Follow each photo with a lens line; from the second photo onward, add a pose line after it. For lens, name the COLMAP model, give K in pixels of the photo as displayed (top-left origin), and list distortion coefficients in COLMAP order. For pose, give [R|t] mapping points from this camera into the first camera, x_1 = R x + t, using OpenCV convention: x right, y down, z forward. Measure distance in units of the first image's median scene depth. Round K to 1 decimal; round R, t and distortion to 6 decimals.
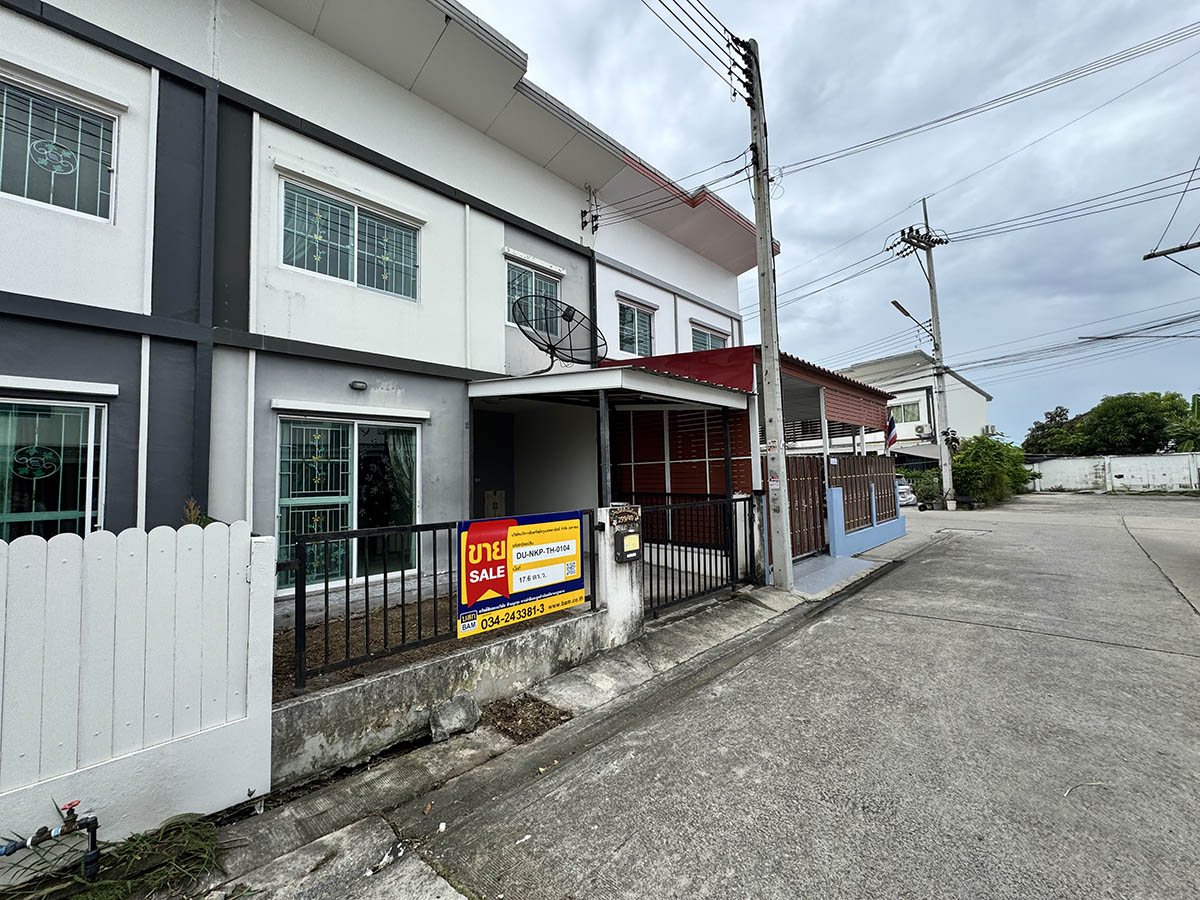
lens RADIAL K [[476.7, 0, 598.9], [0, 476.7, 450.6], [0, 0, 1]] dist [-0.002569, 0.000526]
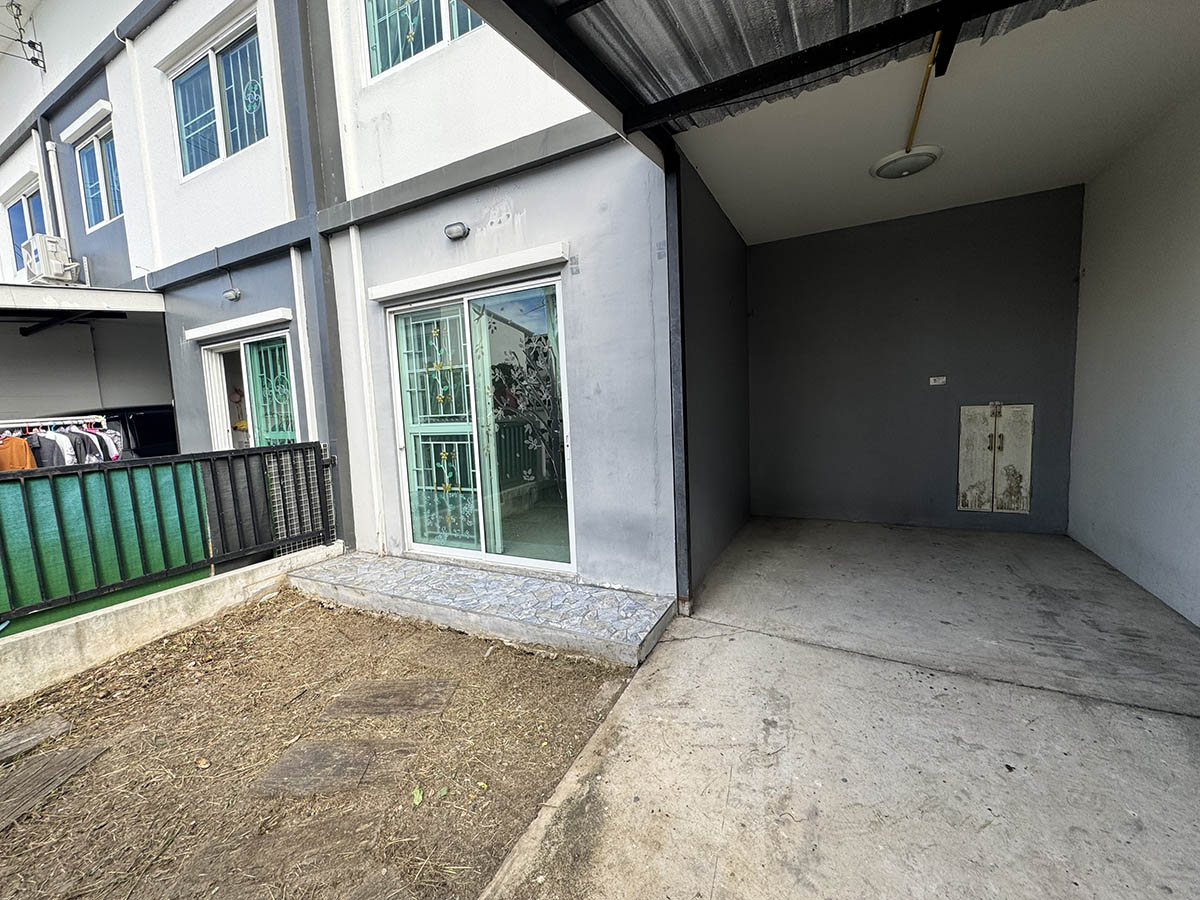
lens RADIAL K [[476.7, 0, 598.9], [0, 476.7, 450.6], [0, 0, 1]] dist [-0.002569, 0.000526]
pose [[0.298278, 0.100358, -0.949188, 0.160663], [0.093802, 0.986561, 0.133786, 0.086577], [0.949859, -0.128941, 0.284856, 1.328812]]
